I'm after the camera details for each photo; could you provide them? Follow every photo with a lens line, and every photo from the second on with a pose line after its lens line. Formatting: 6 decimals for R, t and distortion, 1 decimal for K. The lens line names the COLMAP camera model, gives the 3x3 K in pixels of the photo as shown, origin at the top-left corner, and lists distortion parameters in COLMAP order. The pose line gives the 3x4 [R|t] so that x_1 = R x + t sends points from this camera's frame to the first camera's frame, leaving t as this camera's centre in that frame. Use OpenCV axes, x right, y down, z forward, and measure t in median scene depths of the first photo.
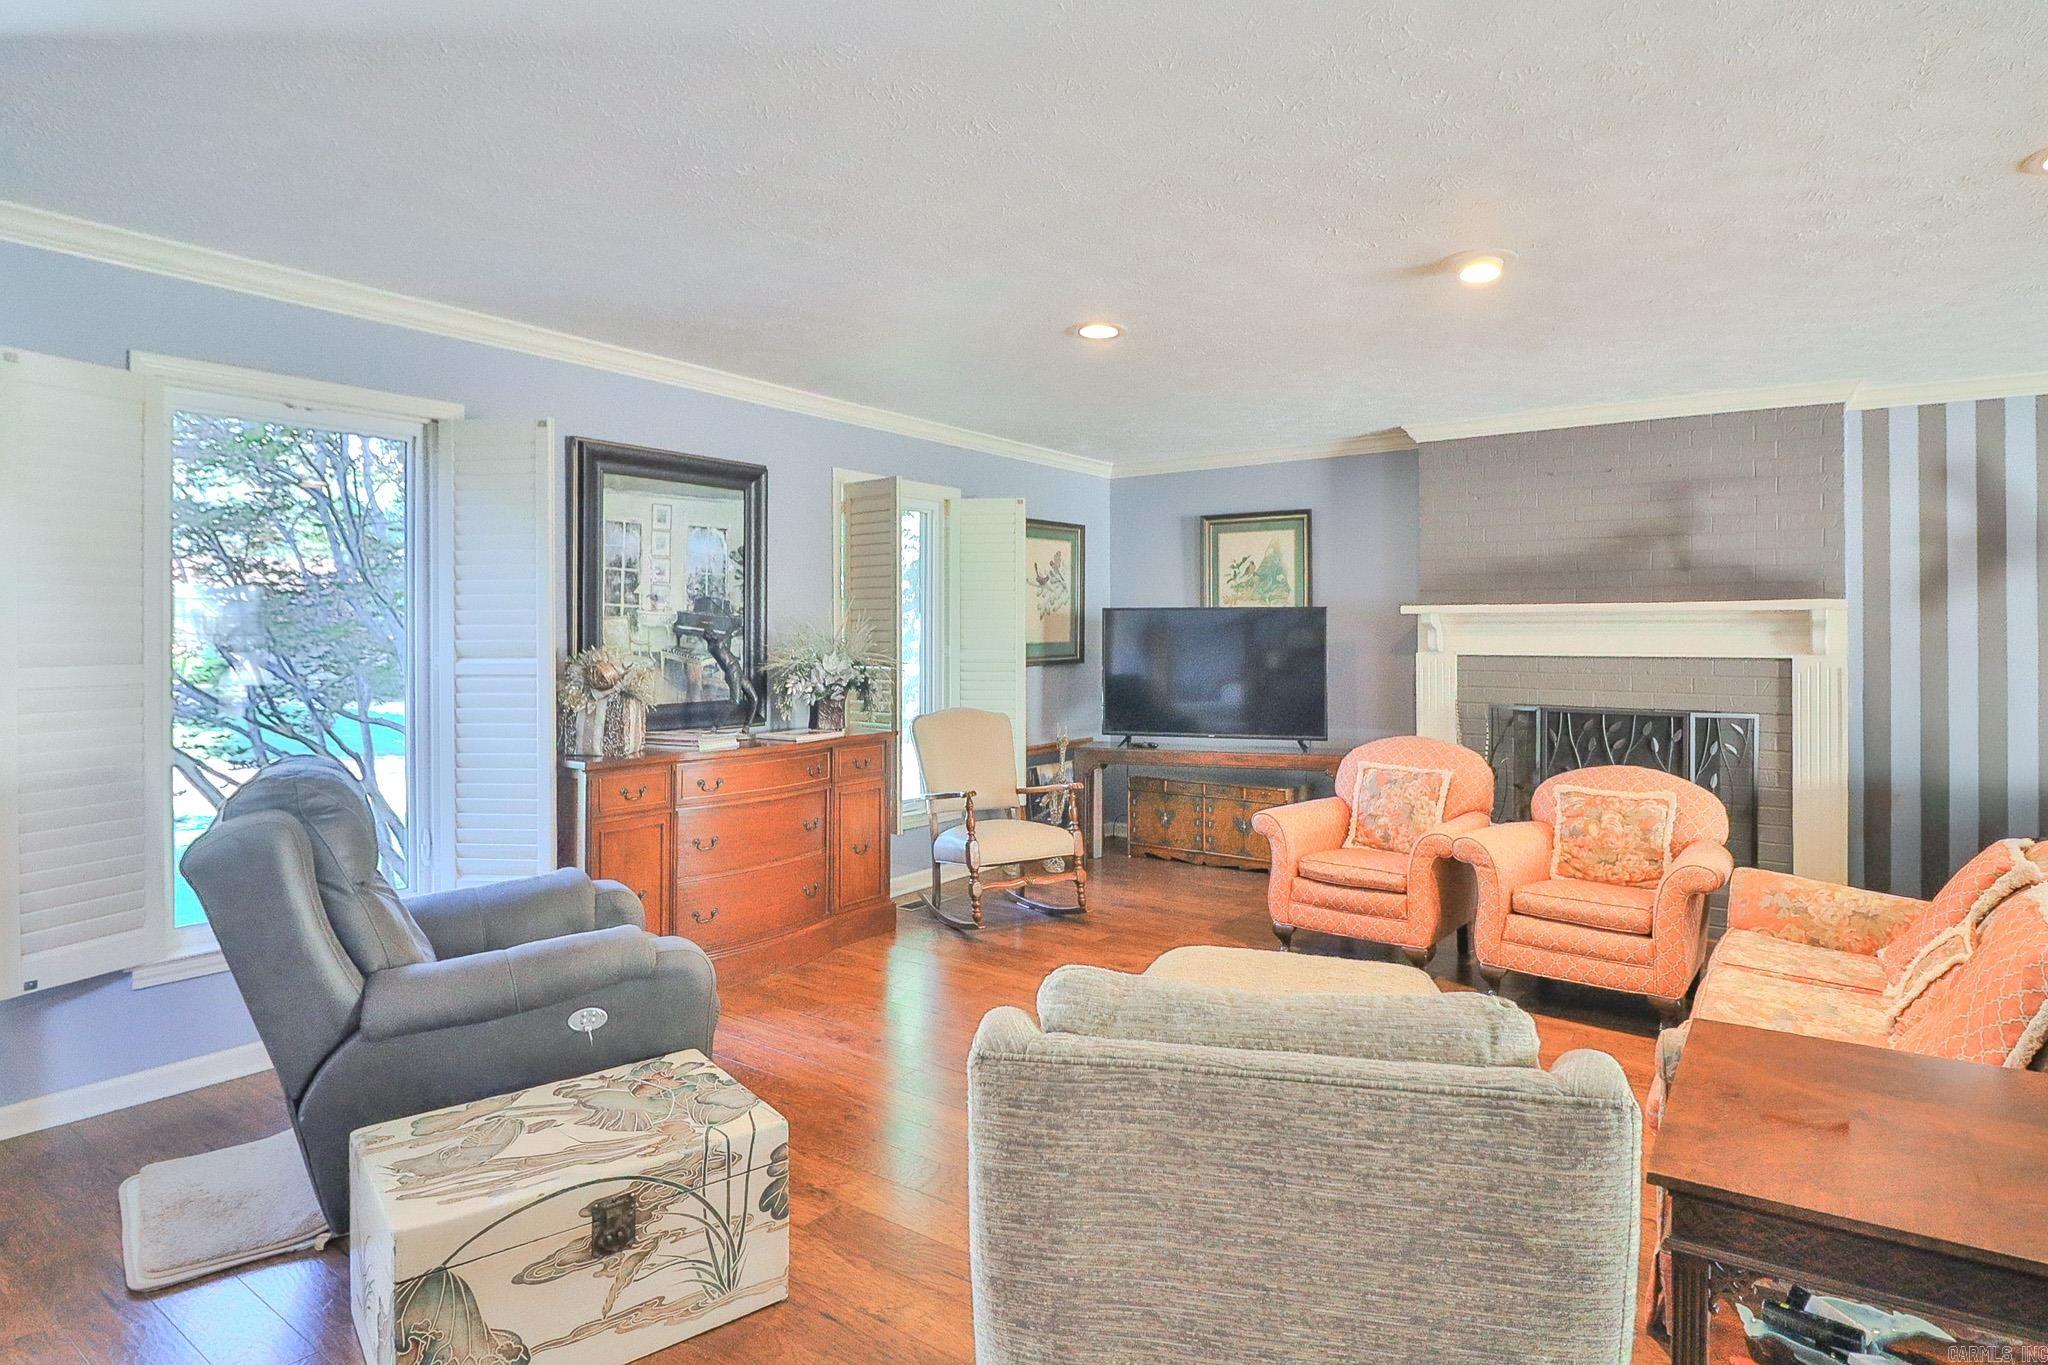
lens RADIAL K [[1095.0, 0, 1075.4], [0, 1095.0, 631.2], [0, 0, 1]] dist [0.000334, -0.012696]
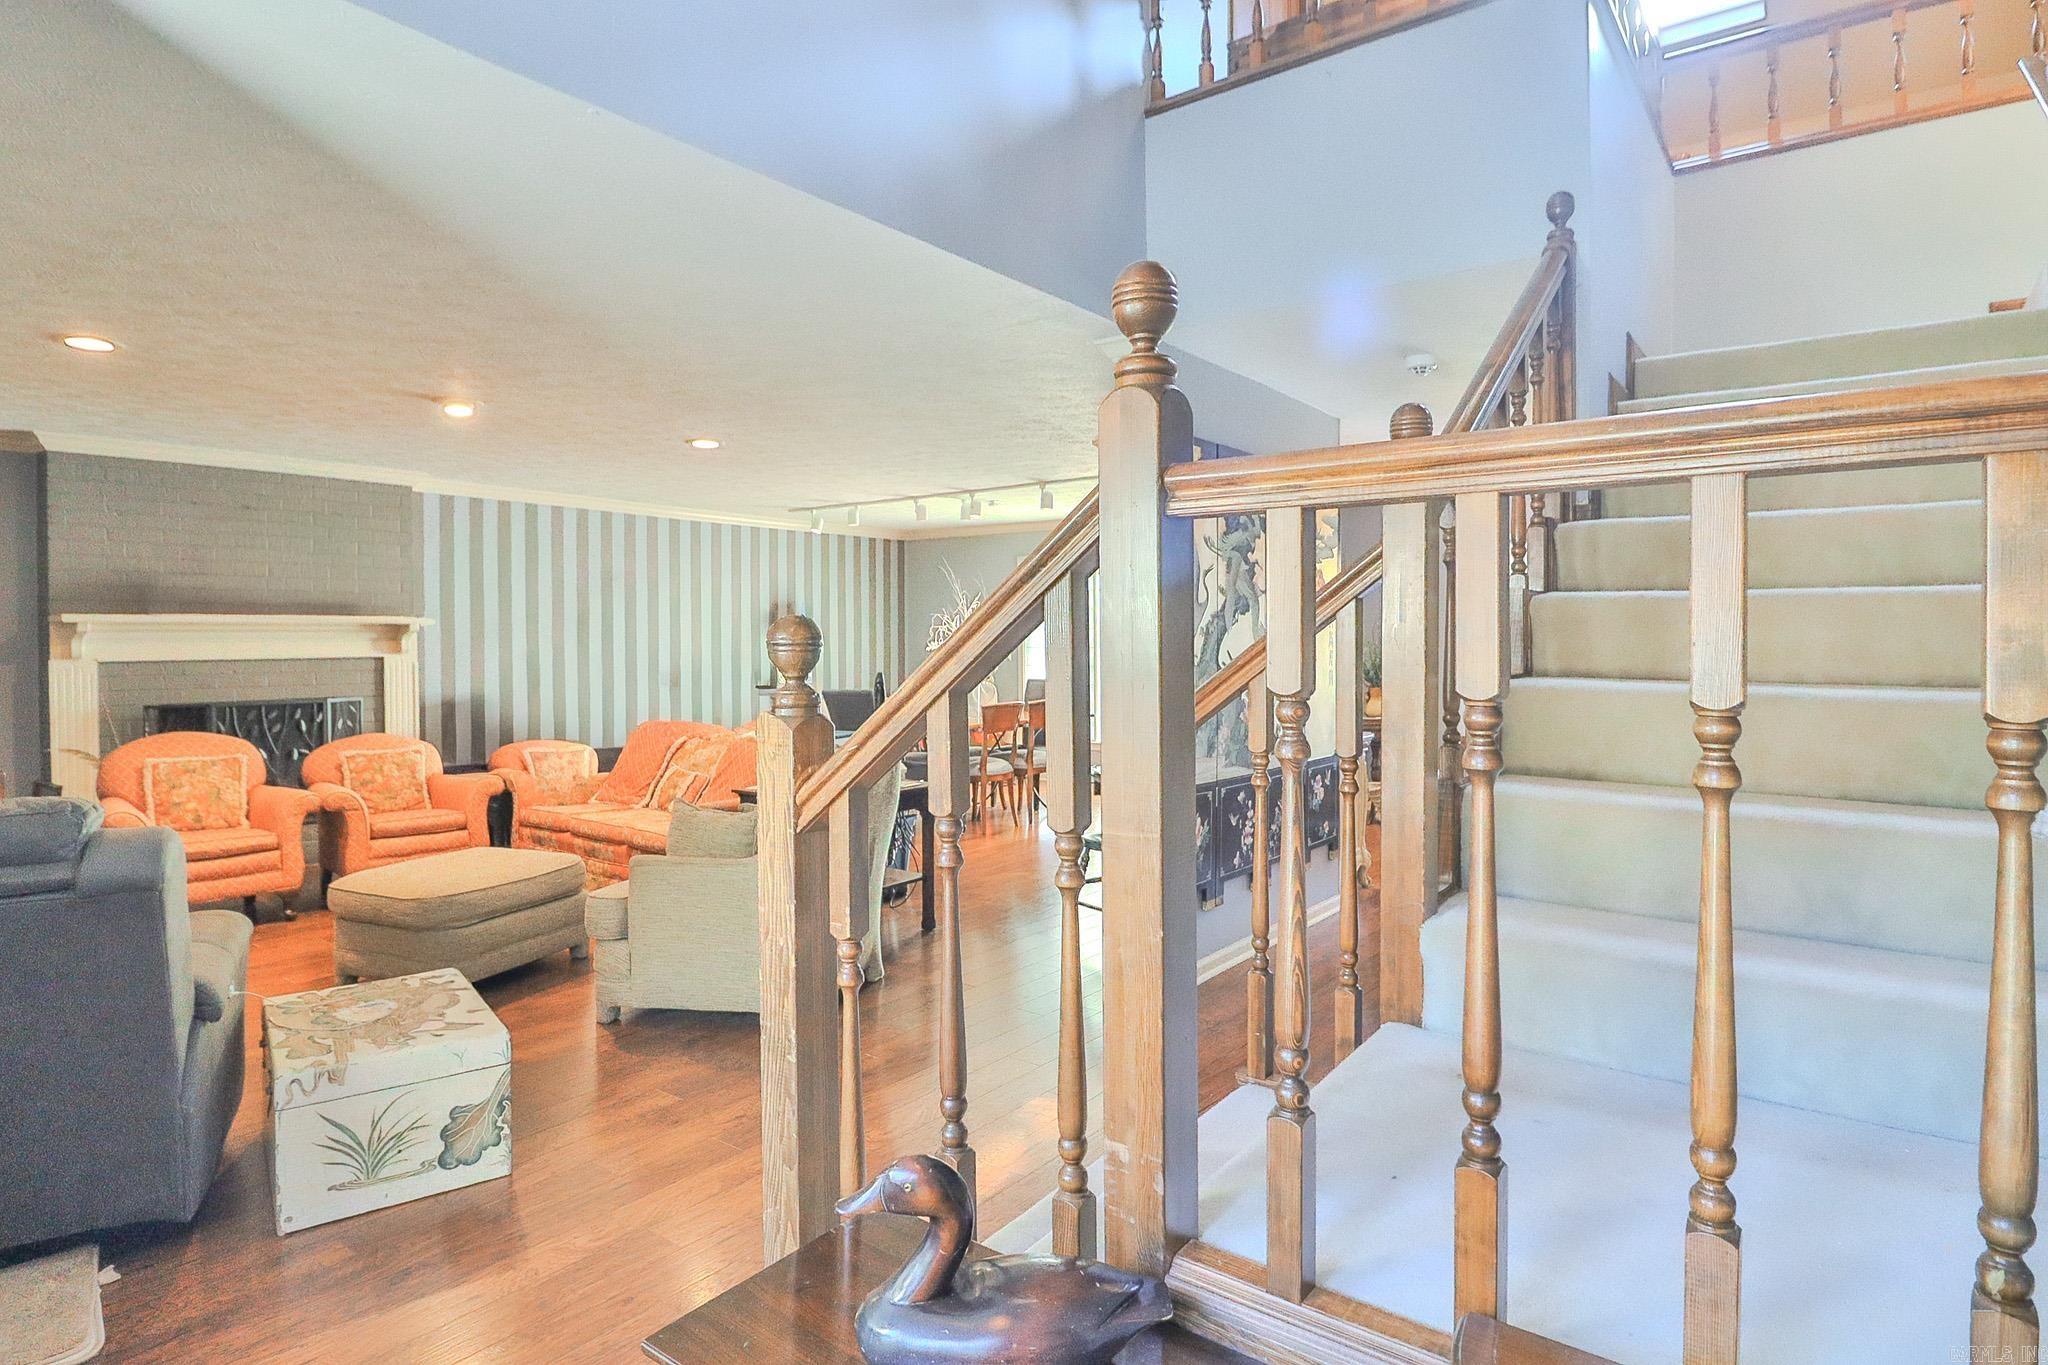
lens RADIAL K [[1095.0, 0, 1067.7], [0, 1095.0, 650.9], [0, 0, 1]] dist [0.000334, -0.012696]
pose [[0.016022, -0.014658, 0.999764, -0.791412], [0.000106, 0.999893, 0.014658, -0.004843], [-0.999872, -0.000129, 0.016022, 0.063069]]
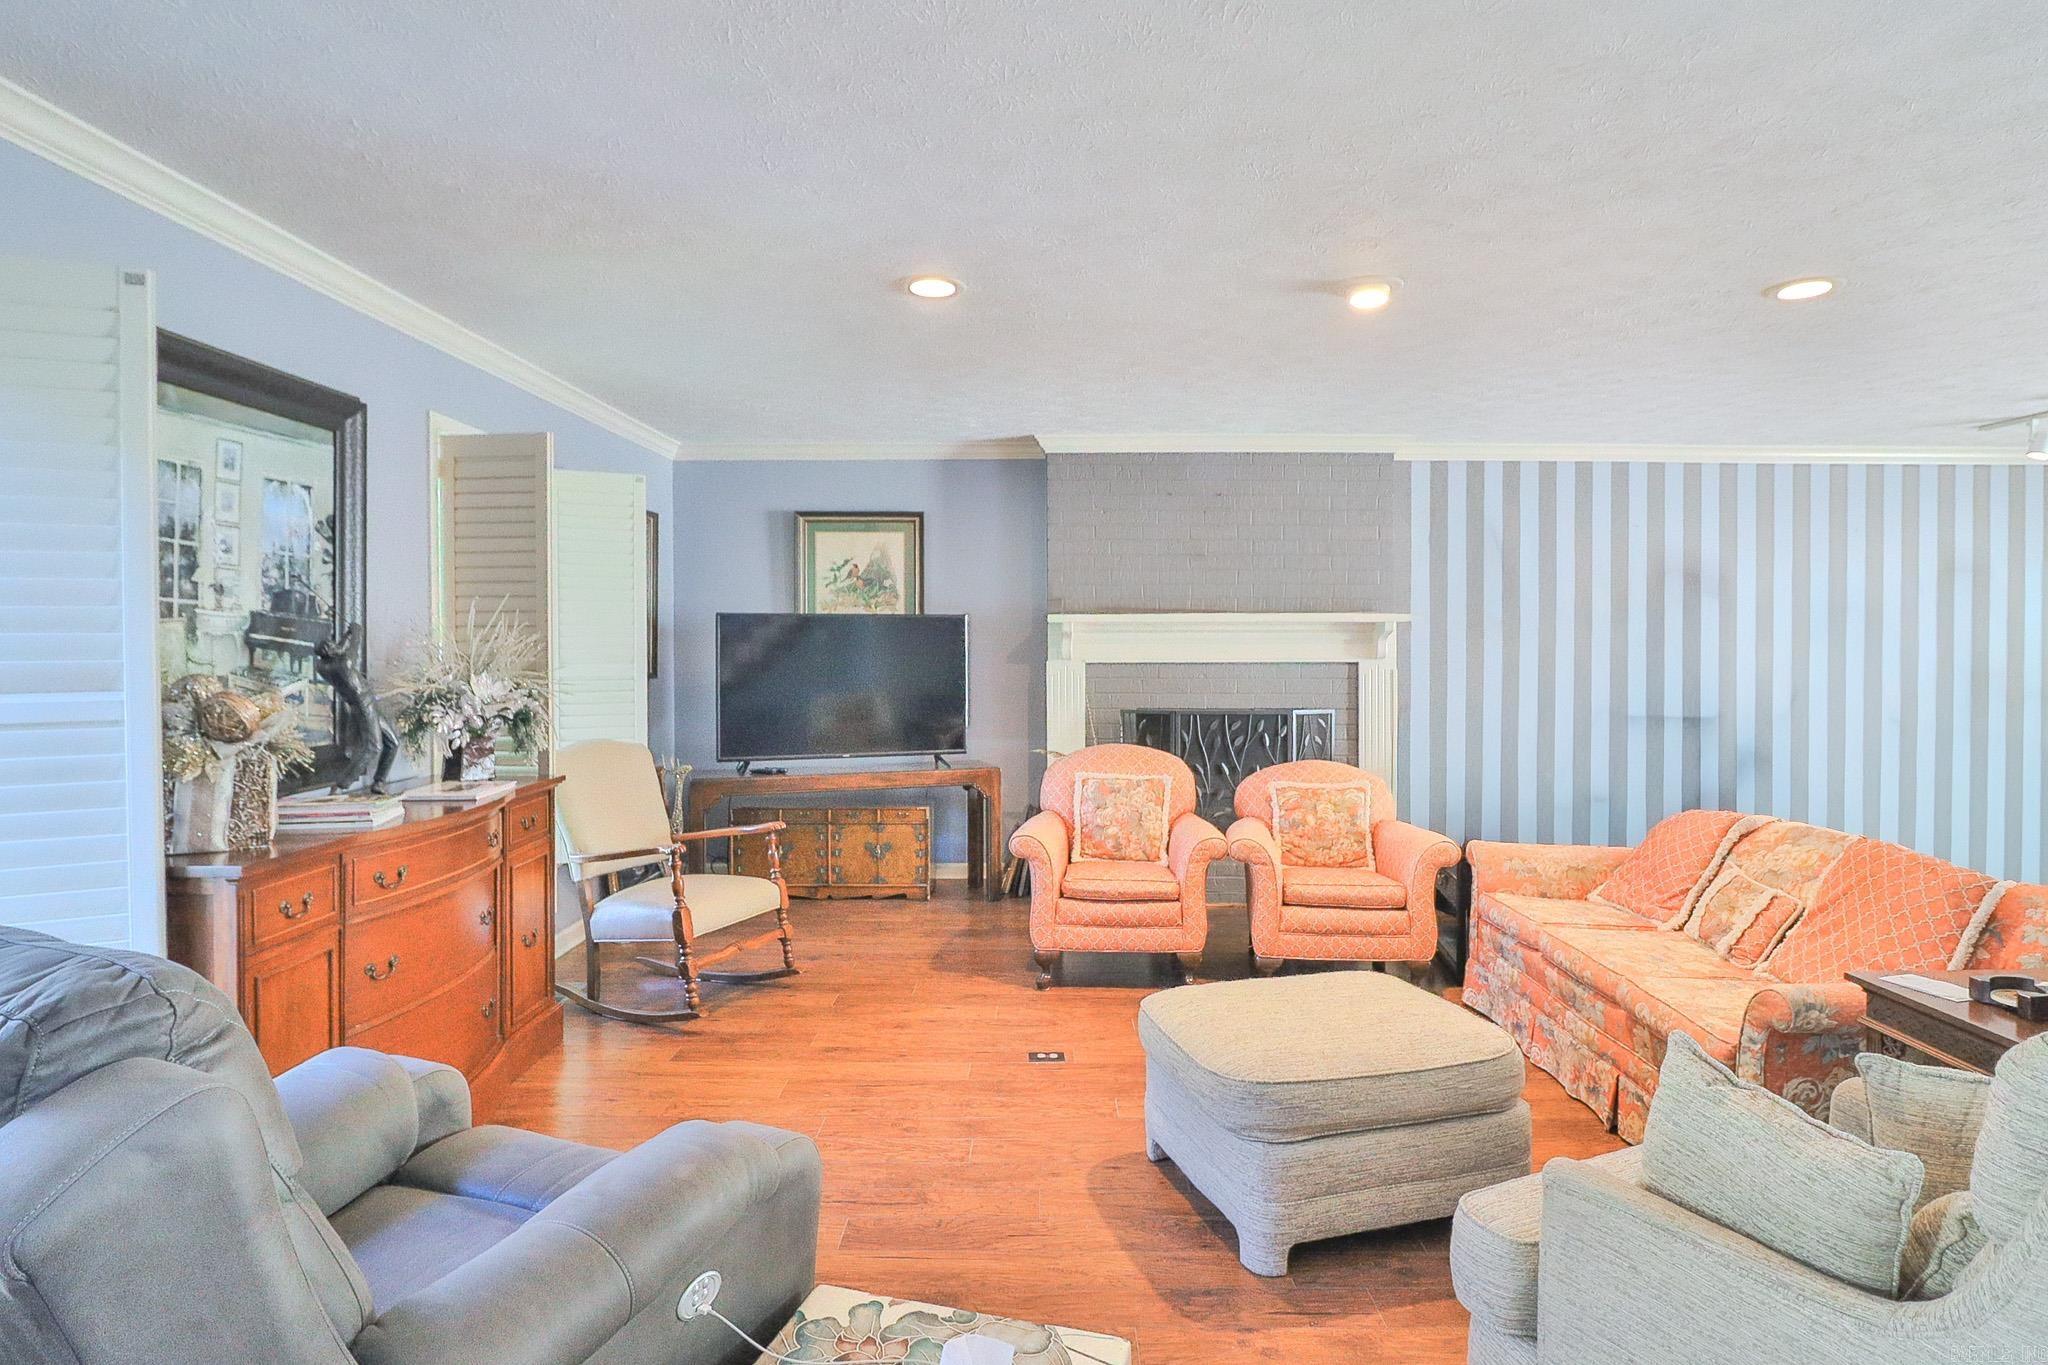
lens RADIAL K [[1095.0, 0, 1031.6], [0, 1095.0, 641.1], [0, 0, 1]] dist [0.000334, -0.012696]
pose [[0.826155, -0.001973, 0.563440, -0.322581], [0.000067, 0.999994, 0.003405, -0.002572], [-0.563444, -0.002775, 0.826150, 0.205806]]
